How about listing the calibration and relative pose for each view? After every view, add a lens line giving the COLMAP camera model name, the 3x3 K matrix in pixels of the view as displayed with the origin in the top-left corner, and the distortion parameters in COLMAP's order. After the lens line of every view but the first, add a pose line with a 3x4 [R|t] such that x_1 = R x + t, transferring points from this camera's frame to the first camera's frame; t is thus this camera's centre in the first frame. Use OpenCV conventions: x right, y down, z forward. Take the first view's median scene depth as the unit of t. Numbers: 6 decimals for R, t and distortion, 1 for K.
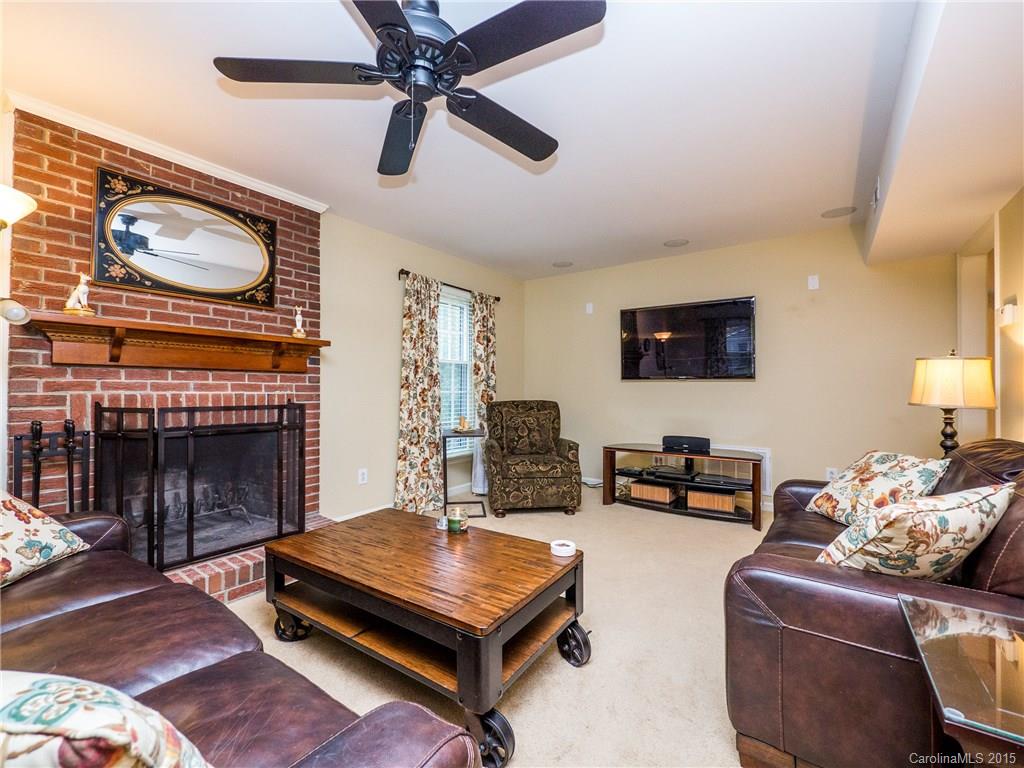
lens RADIAL K [[443.6, 0, 512.2], [0, 443.6, 391.8], [0, 0, 1]] dist [-0.003534, -0.000151]
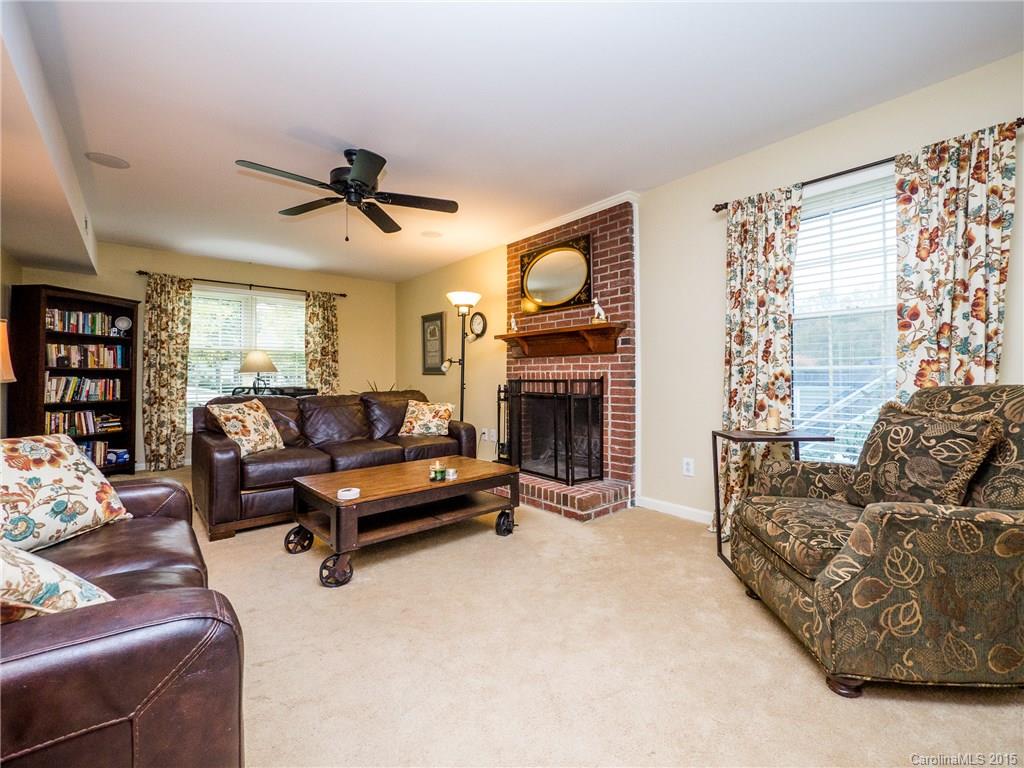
lens RADIAL K [[443.6, 0, 513.6], [0, 443.6, 373.5], [0, 0, 1]] dist [-0.003534, -0.000151]
pose [[-0.242827, -0.002496, -0.970067, 0.776150], [0.004457, 0.999983, -0.003689, 0.013950], [0.970059, -0.005220, -0.242811, 1.165369]]
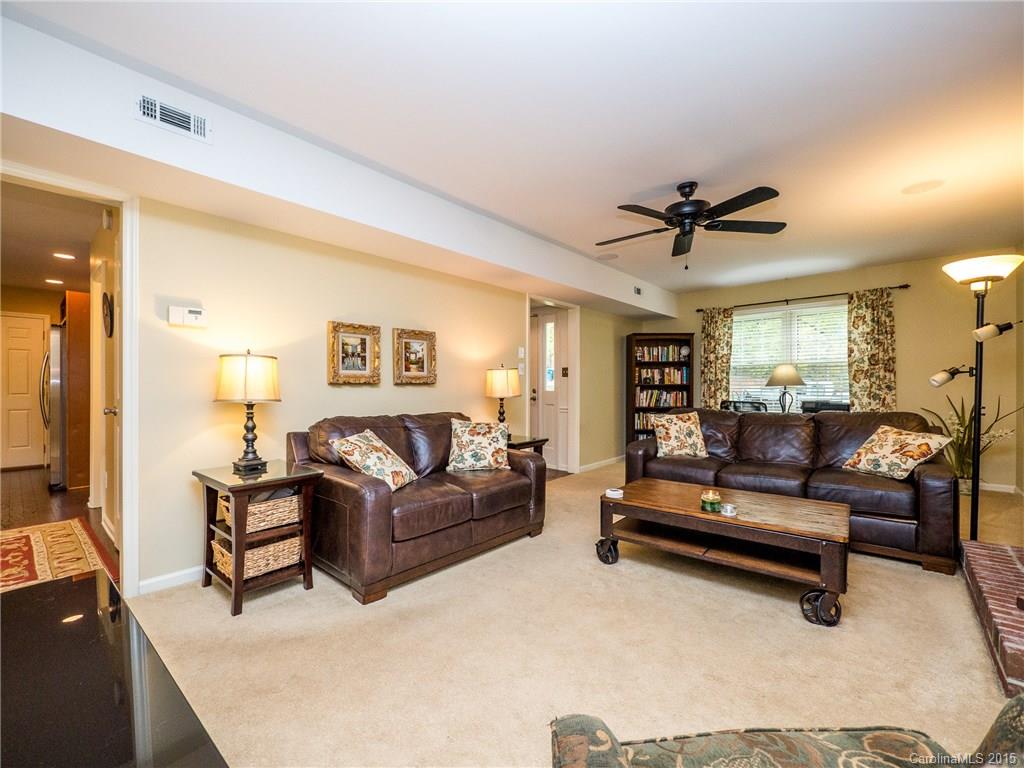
lens RADIAL K [[443.6, 0, 513.7], [0, 443.6, 384.2], [0, 0, 1]] dist [-0.003534, -0.000151]
pose [[-0.996073, 0.011177, 0.087827, 0.437886], [0.010691, 0.999925, -0.006003, -0.001170], [-0.087888, -0.005041, -0.996118, 1.470322]]
